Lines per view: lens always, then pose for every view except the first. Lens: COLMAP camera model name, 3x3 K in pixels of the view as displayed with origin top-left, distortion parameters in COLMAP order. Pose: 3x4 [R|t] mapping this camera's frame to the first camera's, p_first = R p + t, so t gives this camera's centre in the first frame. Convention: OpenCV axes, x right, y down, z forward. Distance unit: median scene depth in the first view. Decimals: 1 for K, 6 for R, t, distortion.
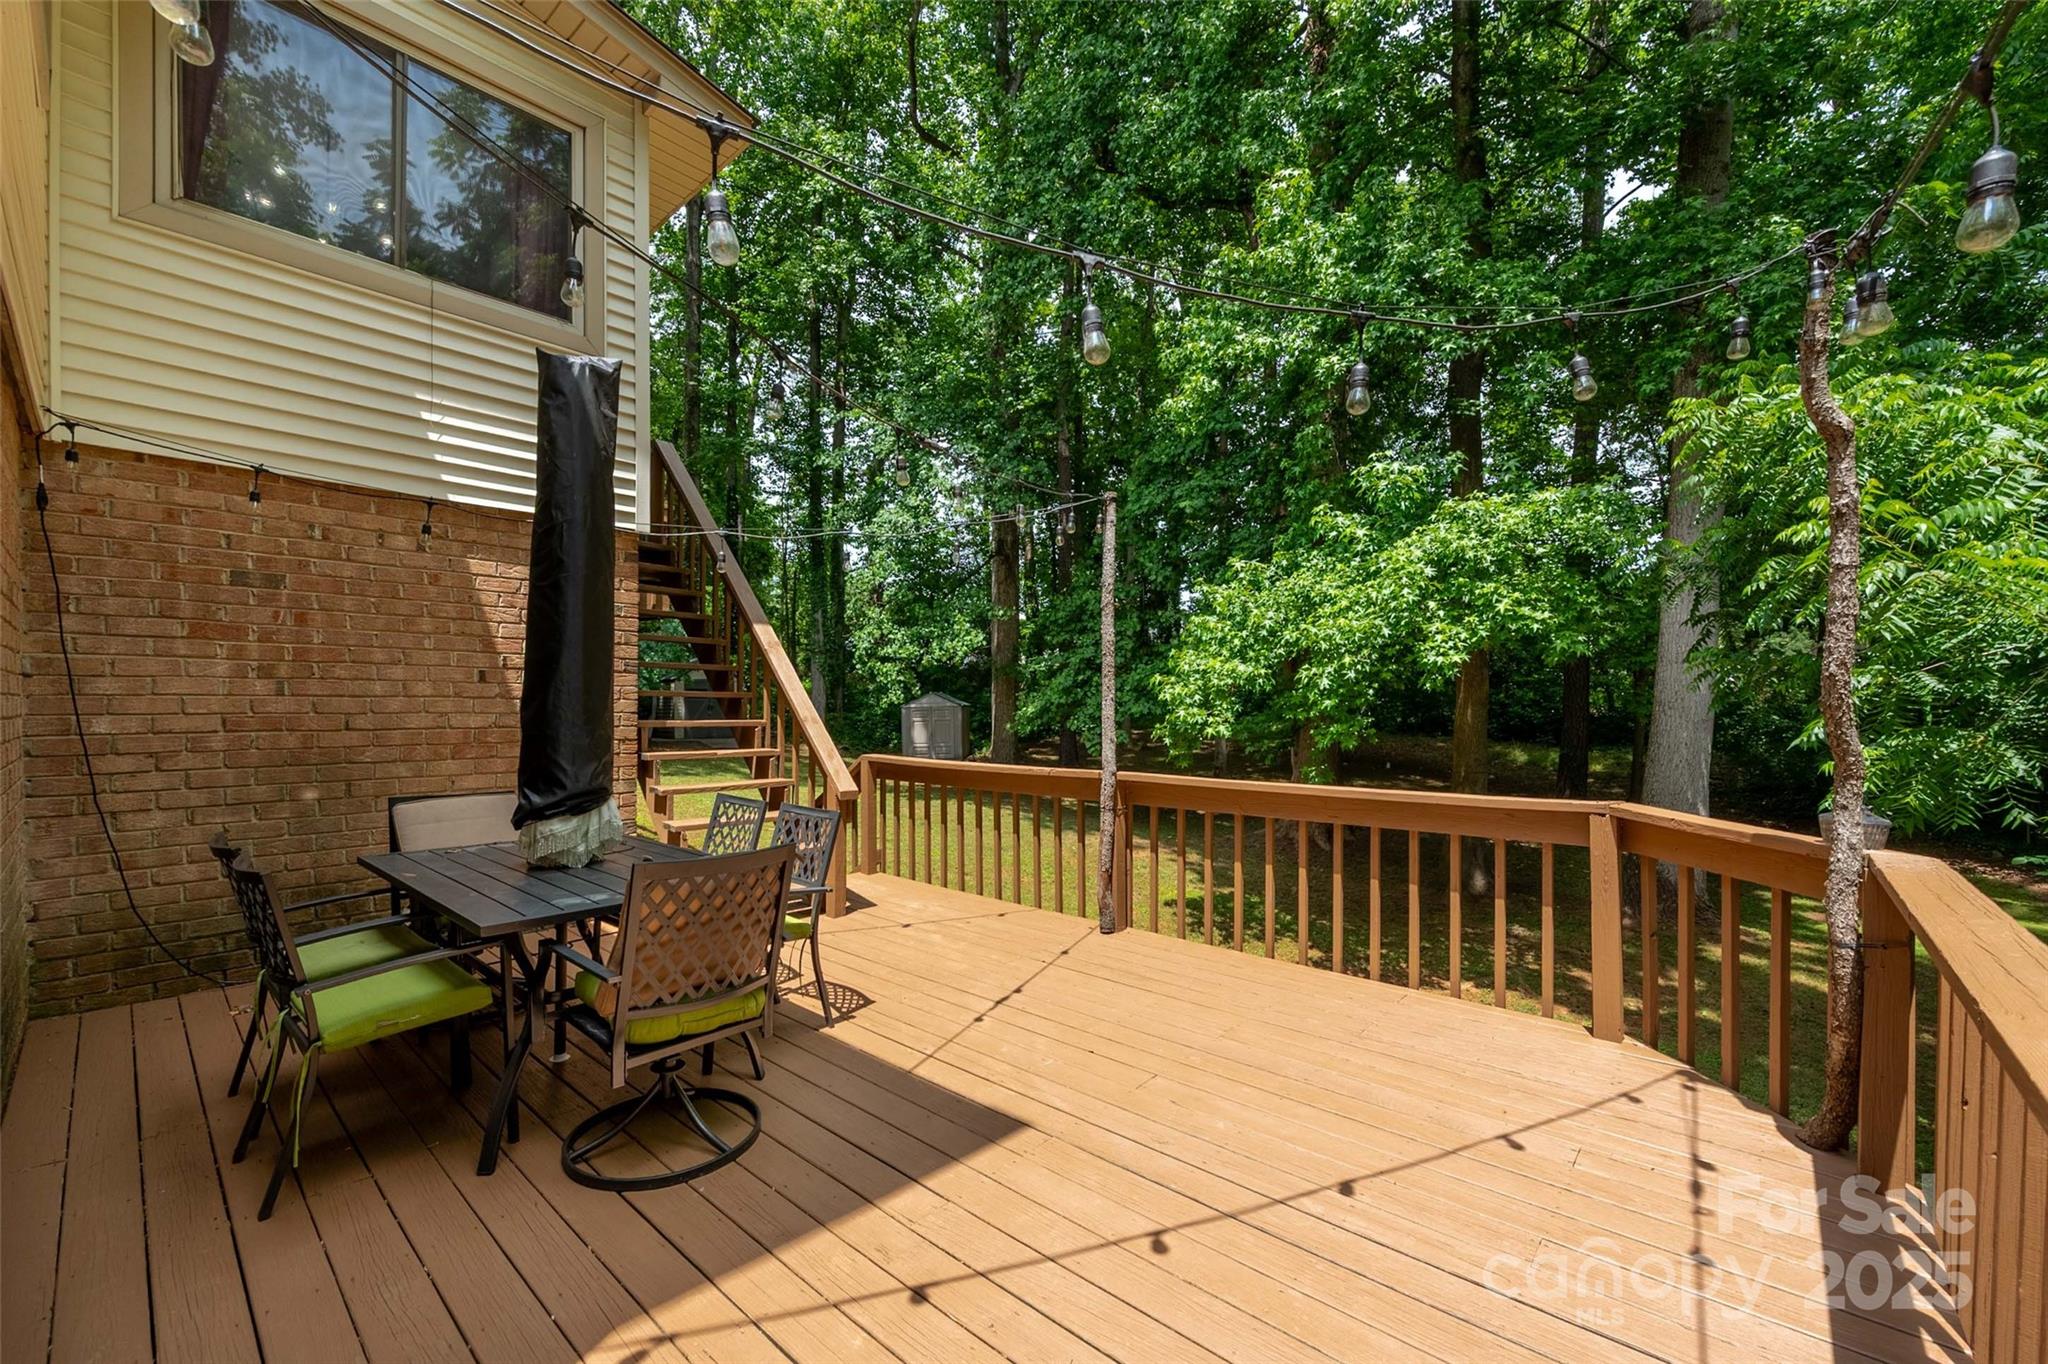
lens RADIAL K [[837.9, 0, 1021.7], [0, 837.9, 702.7], [0, 0, 1]] dist [-0.005979, 0.000932]
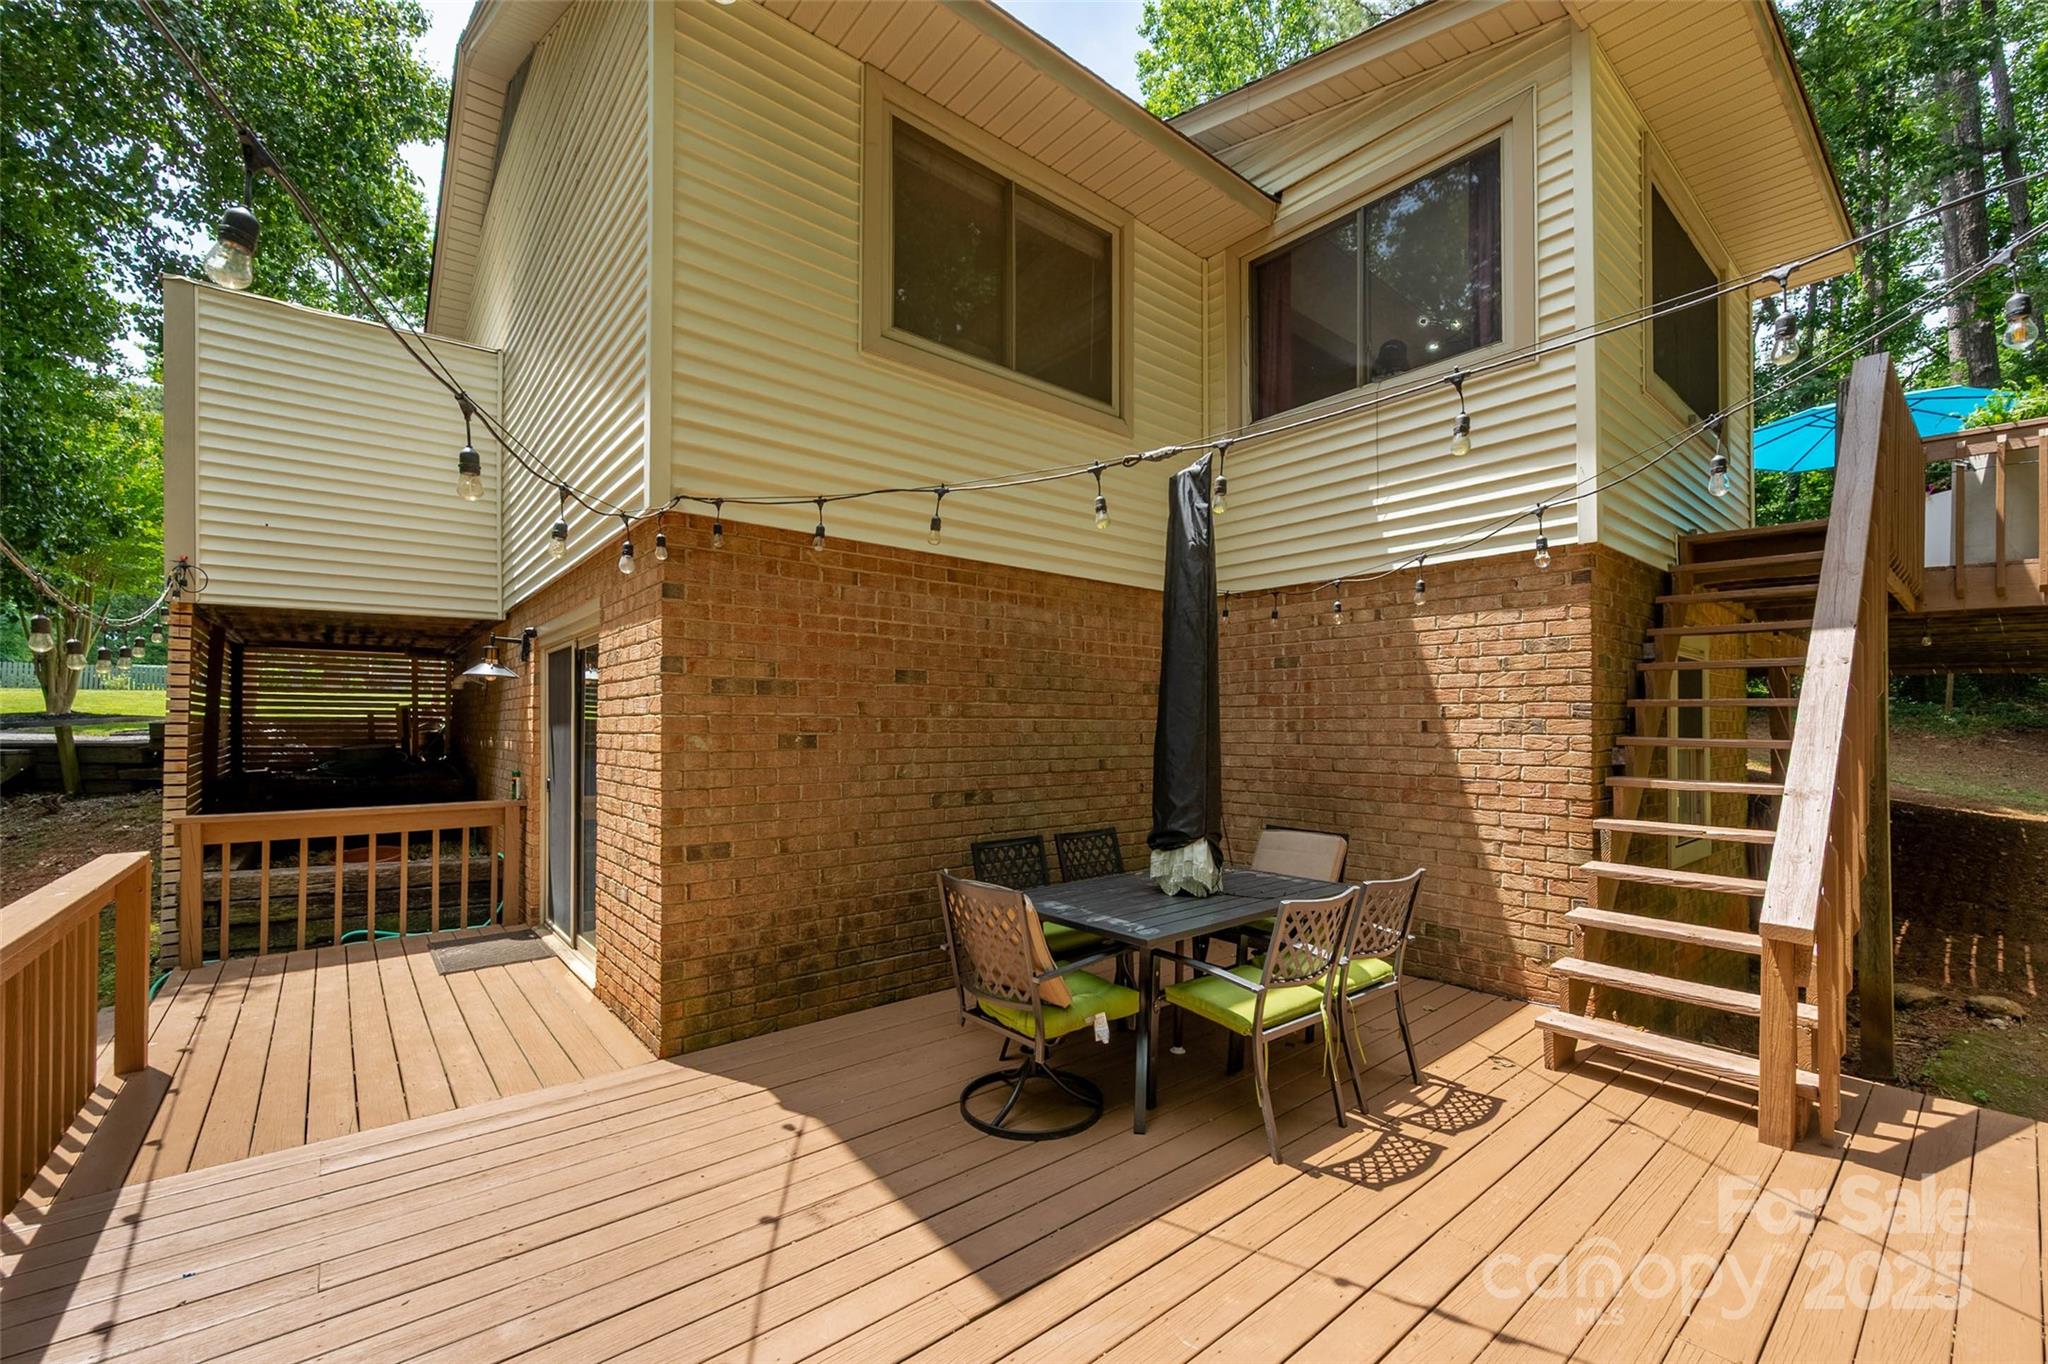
lens RADIAL K [[837.9, 0, 1040.6], [0, 837.9, 717.7], [0, 0, 1]] dist [-0.005979, 0.000932]
pose [[-0.146387, -0.015267, -0.989110, 0.519657], [-0.001829, 0.999883, -0.015162, -0.028794], [0.989226, -0.000411, -0.146397, 0.745659]]
